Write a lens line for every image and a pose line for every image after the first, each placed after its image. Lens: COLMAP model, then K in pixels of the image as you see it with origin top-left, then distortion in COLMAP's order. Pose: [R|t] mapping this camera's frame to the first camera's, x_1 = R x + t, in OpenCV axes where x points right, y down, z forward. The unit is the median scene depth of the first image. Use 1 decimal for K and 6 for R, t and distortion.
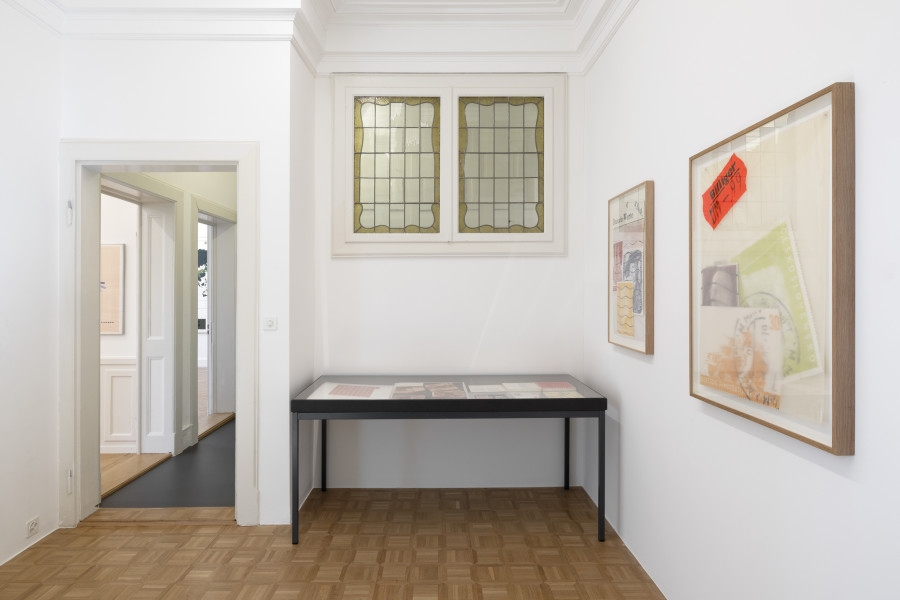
lens RADIAL K [[500.1, 0, 432.4], [0, 500.1, 287.6], [0, 0, 1]] dist [-0.005468, -0.001624]
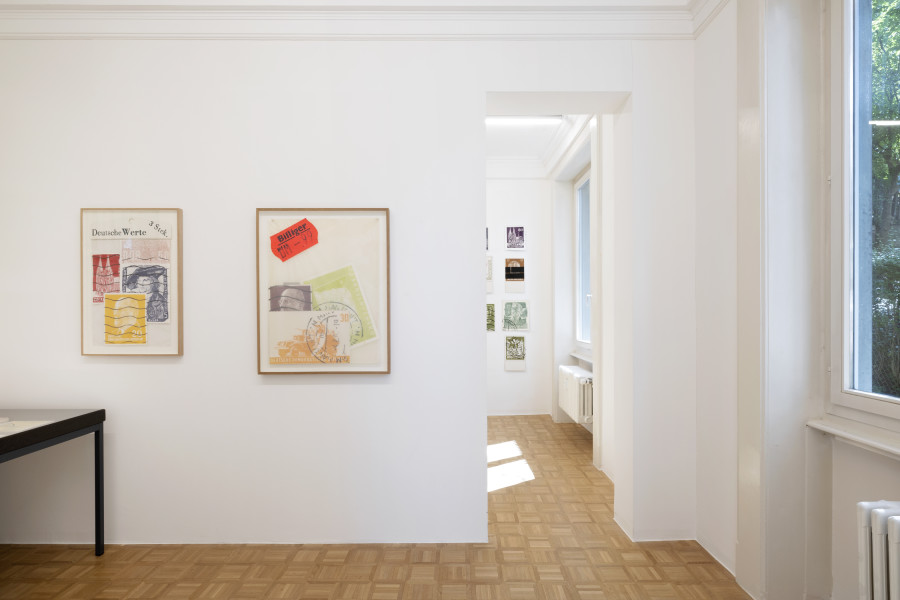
lens RADIAL K [[462.7, 0, 446.4], [0, 462.7, 307.4], [0, 0, 1]] dist [0.004804, 0.000279]
pose [[0.045233, 0.004576, 0.998966, -0.953041], [-0.005485, 0.999976, -0.004332, 0.032534], [-0.998961, -0.005283, 0.045257, 0.484349]]
